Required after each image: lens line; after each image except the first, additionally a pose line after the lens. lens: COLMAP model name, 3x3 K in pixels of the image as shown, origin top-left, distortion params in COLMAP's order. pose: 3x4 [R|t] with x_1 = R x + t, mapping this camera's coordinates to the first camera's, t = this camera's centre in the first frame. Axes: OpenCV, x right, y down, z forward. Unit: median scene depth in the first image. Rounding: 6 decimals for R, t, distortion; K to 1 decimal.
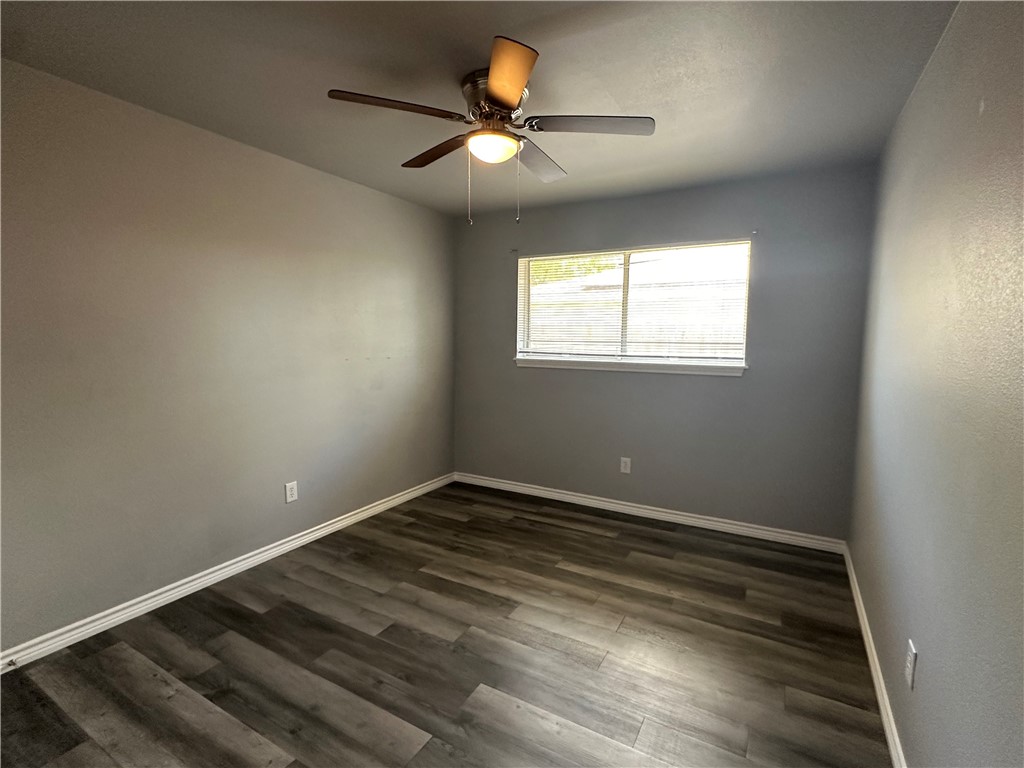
lens RADIAL K [[488.1, 0, 510.8], [0, 488.1, 386.3], [0, 0, 1]] dist [-0.001396, -0.000062]
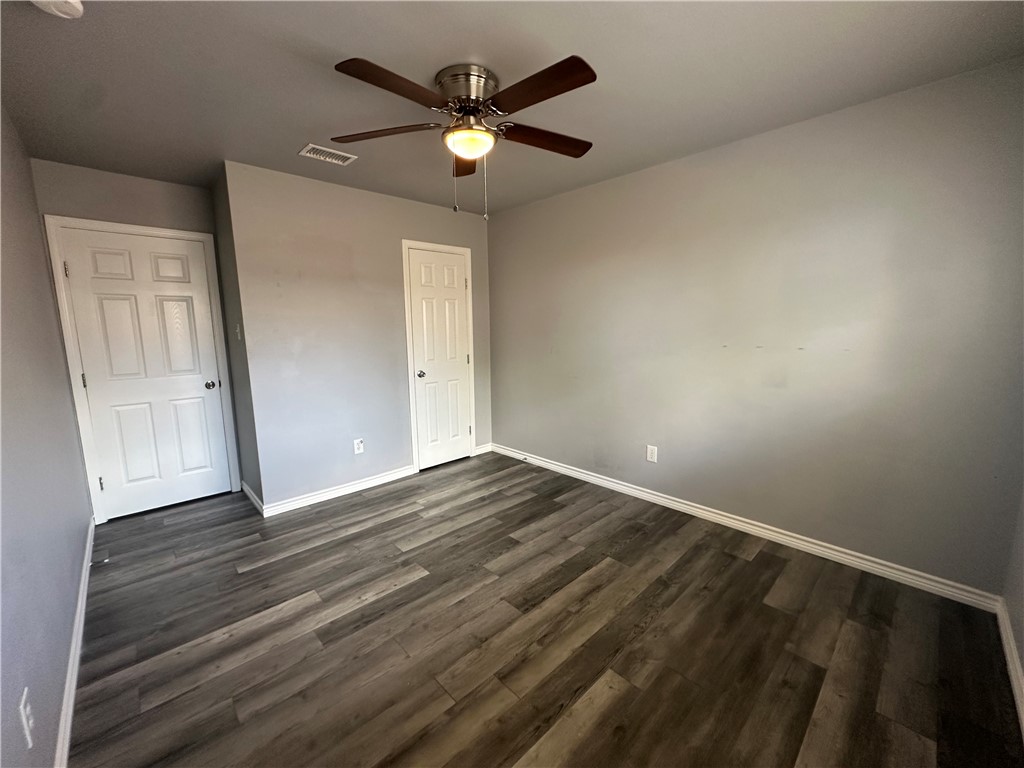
lens RADIAL K [[411.0, 0, 512.0], [0, 411.0, 384.0], [0, 0, 1]] dist [-0.000341, 0.000273]
pose [[-0.286364, 0.133796, -0.948733, 0.589872], [-0.089677, 0.982112, 0.165571, -0.087243], [0.953915, 0.132493, -0.269243, 0.951002]]
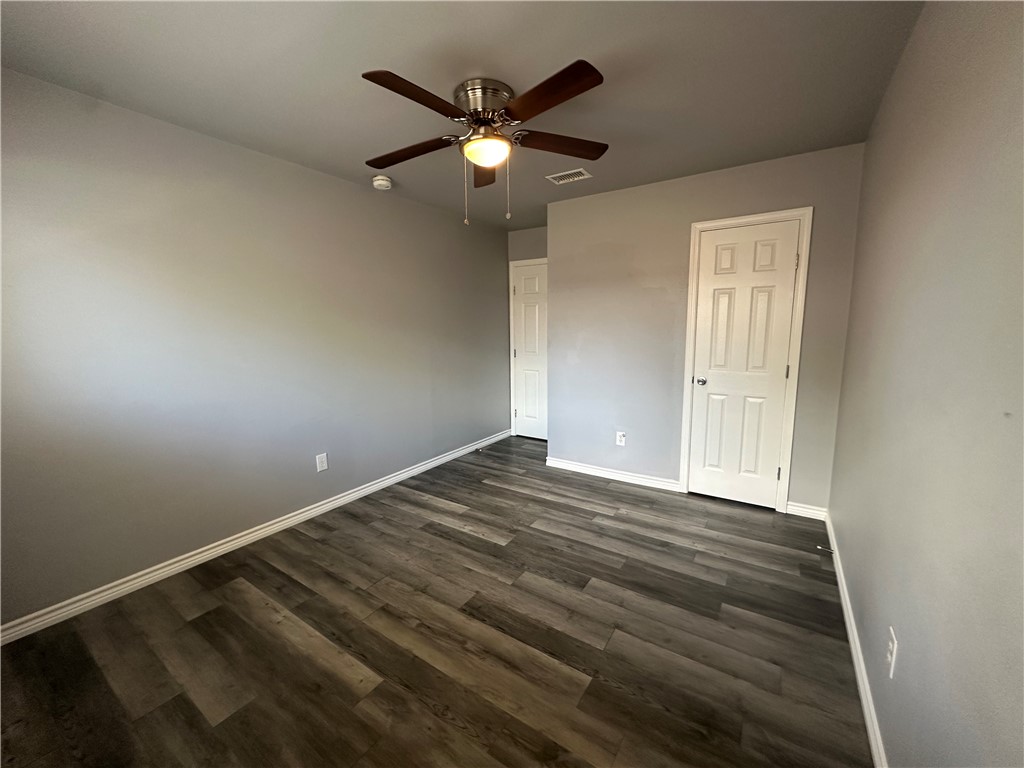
lens RADIAL K [[408.6, 0, 512.8], [0, 408.6, 384.9], [0, 0, 1]] dist [-0.001830, 0.000242]
pose [[-0.997912, -0.007502, 0.064148, -0.109491], [0.008864, 0.967921, 0.251097, -0.140576], [-0.063974, 0.251142, -0.965834, 1.381755]]
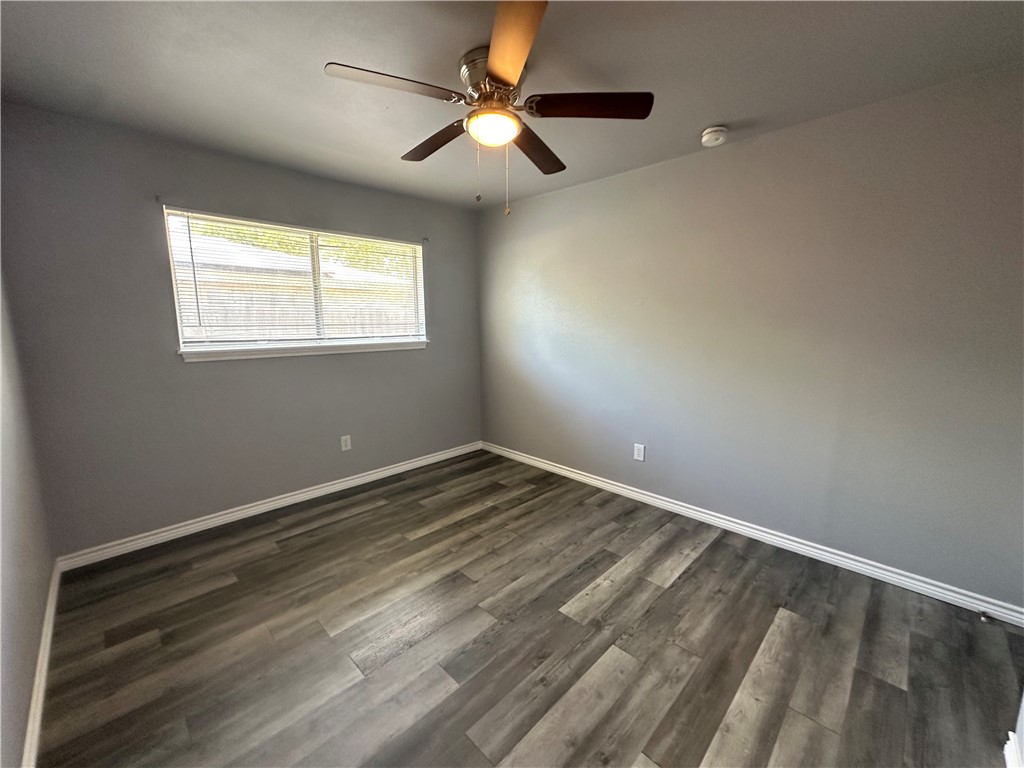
lens RADIAL K [[411.0, 0, 512.0], [0, 411.0, 384.0], [0, 0, 1]] dist [-0.000341, 0.000273]
pose [[0.258288, -0.157993, 0.953061, -0.626530], [0.105612, 0.985241, 0.134706, -0.056492], [-0.960278, 0.065862, 0.271161, 0.517922]]
